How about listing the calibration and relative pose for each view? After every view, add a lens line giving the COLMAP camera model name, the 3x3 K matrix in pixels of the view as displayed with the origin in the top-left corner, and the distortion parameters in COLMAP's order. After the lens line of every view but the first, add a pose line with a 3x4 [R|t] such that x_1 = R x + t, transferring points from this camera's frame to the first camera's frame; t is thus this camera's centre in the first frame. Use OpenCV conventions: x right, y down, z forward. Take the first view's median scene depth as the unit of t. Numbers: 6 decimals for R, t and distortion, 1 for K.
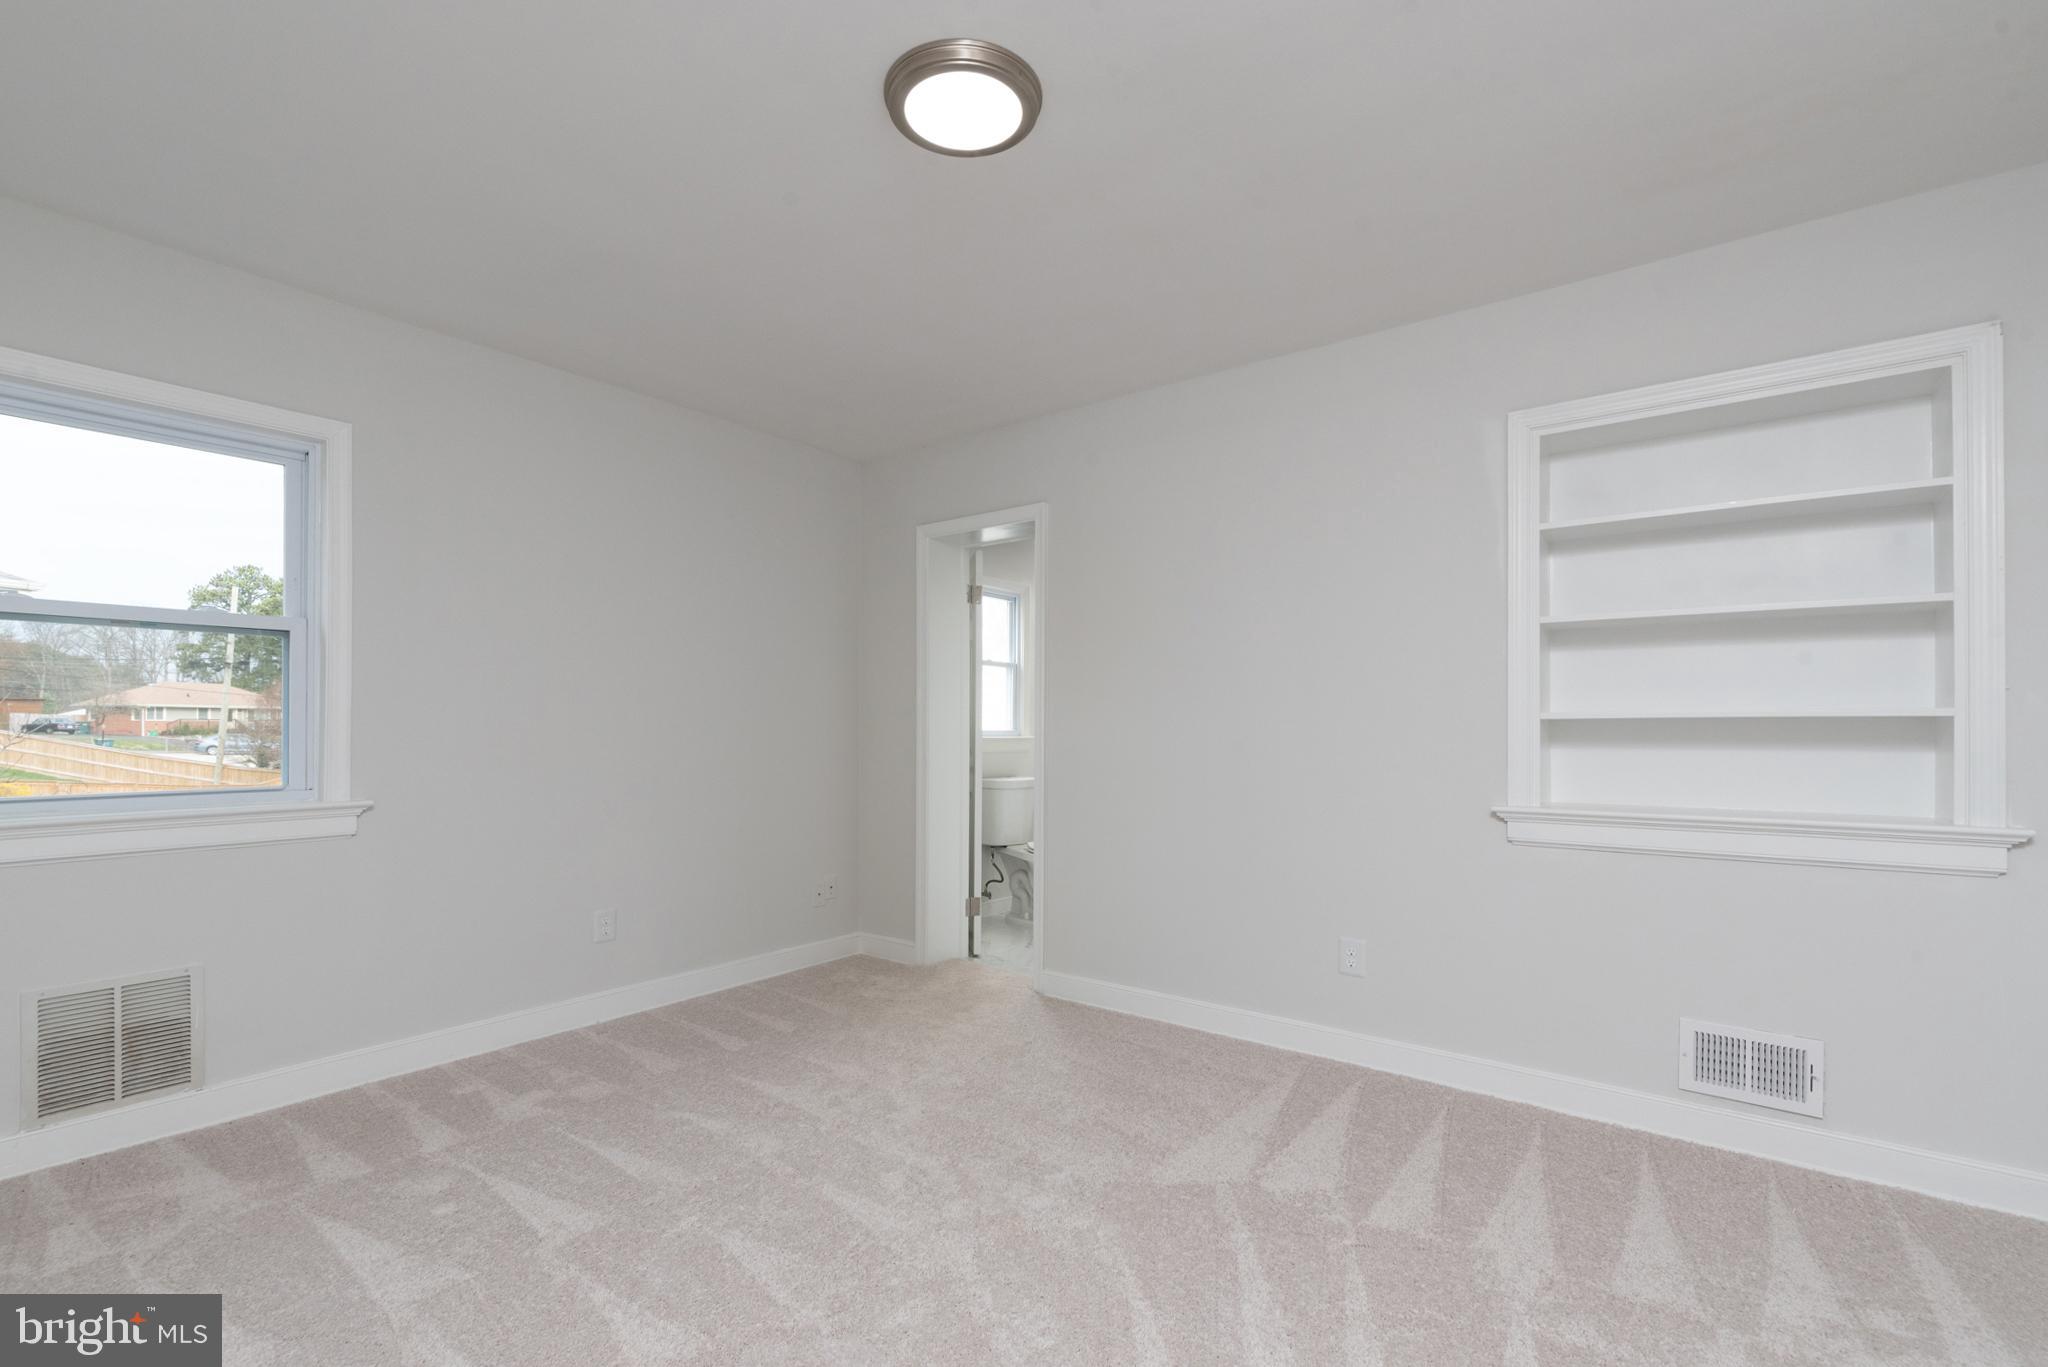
lens RADIAL K [[881.6, 0, 1027.4], [0, 881.6, 729.0], [0, 0, 1]] dist [-0.001284, -0.000140]
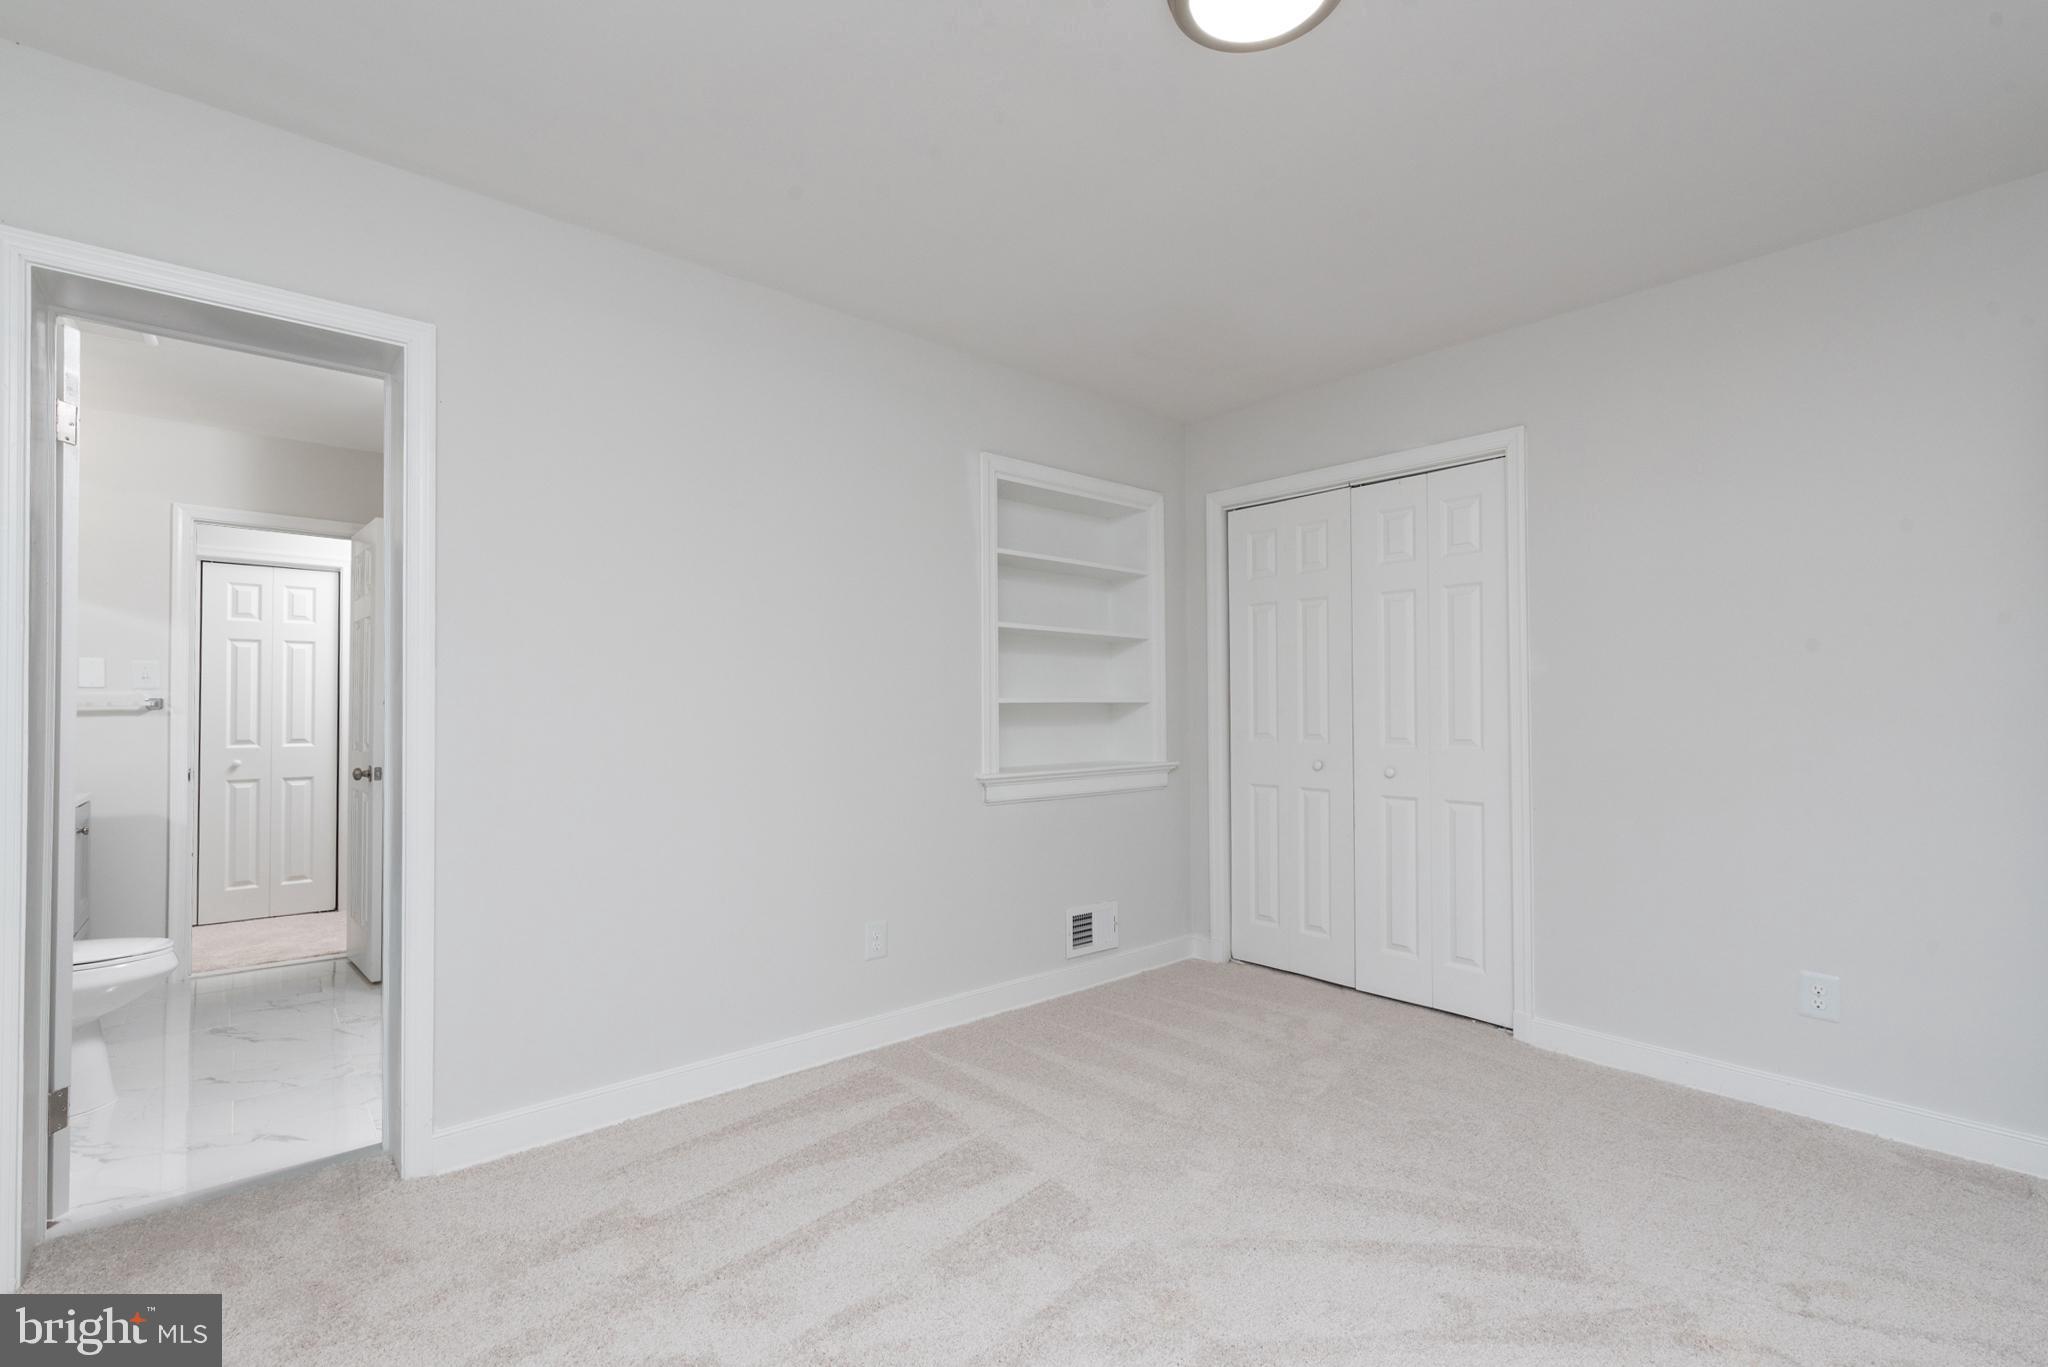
lens RADIAL K [[900.2, 0, 993.9], [0, 900.2, 688.9], [0, 0, 1]] dist [-0.002785, -0.000228]
pose [[0.229306, 0.018994, 0.973169, -0.743692], [0.000281, 0.999808, -0.019580, -0.006725], [-0.973354, 0.004764, 0.229257, 0.783965]]
